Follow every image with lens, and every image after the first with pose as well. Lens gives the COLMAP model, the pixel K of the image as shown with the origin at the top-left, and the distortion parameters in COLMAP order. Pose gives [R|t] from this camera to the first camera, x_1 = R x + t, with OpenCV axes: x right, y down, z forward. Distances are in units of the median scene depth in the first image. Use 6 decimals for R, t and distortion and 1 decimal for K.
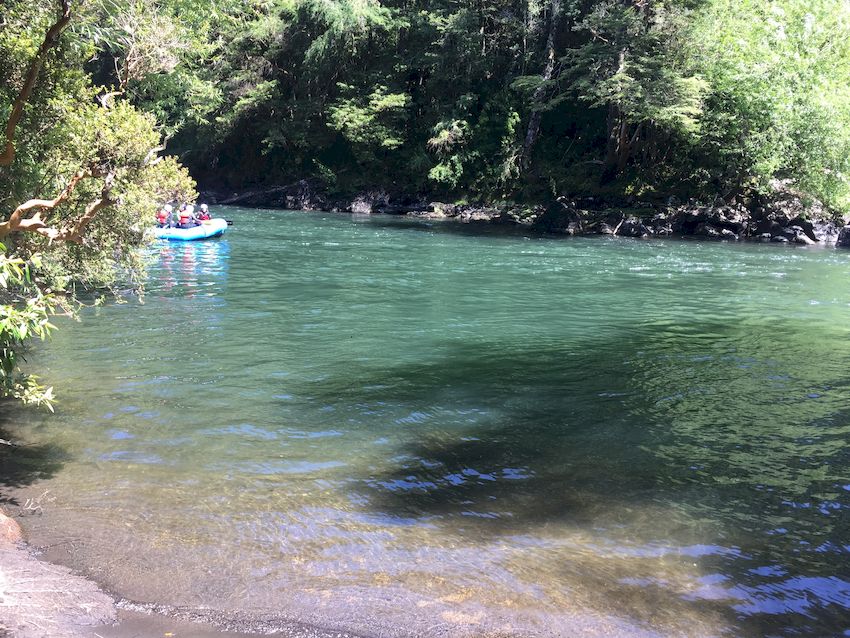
lens RADIAL K [[739.2, 0, 424.2], [0, 739.2, 319.9], [0, 0, 1]] dist [0.050606, -0.065854]
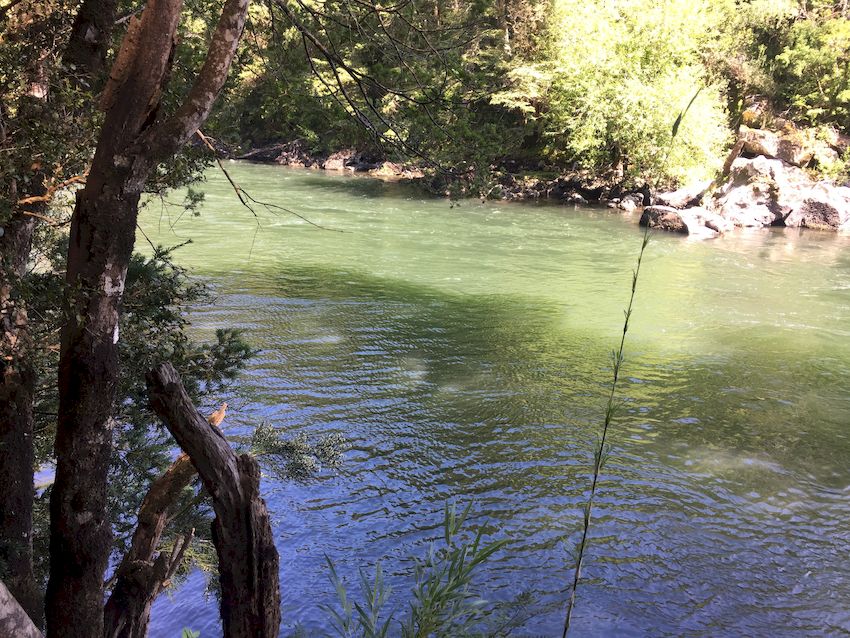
lens RADIAL K [[739.2, 0, 422.0], [0, 739.2, 322.7], [0, 0, 1]] dist [0.050606, -0.065854]
pose [[0.980675, 0.053397, -0.188214, 0.317227], [-0.036873, 0.995238, 0.090229, -0.013780], [0.192136, -0.081546, 0.977974, -0.166522]]
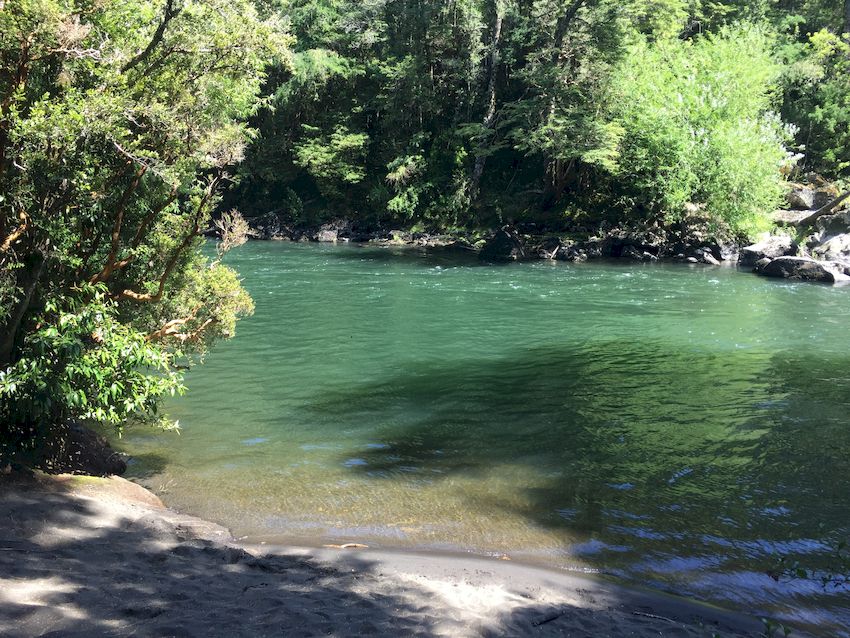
lens RADIAL K [[739.2, 0, 420.5], [0, 739.2, 321.5], [0, 0, 1]] dist [0.050606, -0.065854]
pose [[0.998421, -0.035803, 0.043276, 0.001097], [0.036097, 0.999330, -0.006036, -0.015583], [-0.043031, 0.007588, 0.999045, -0.108959]]
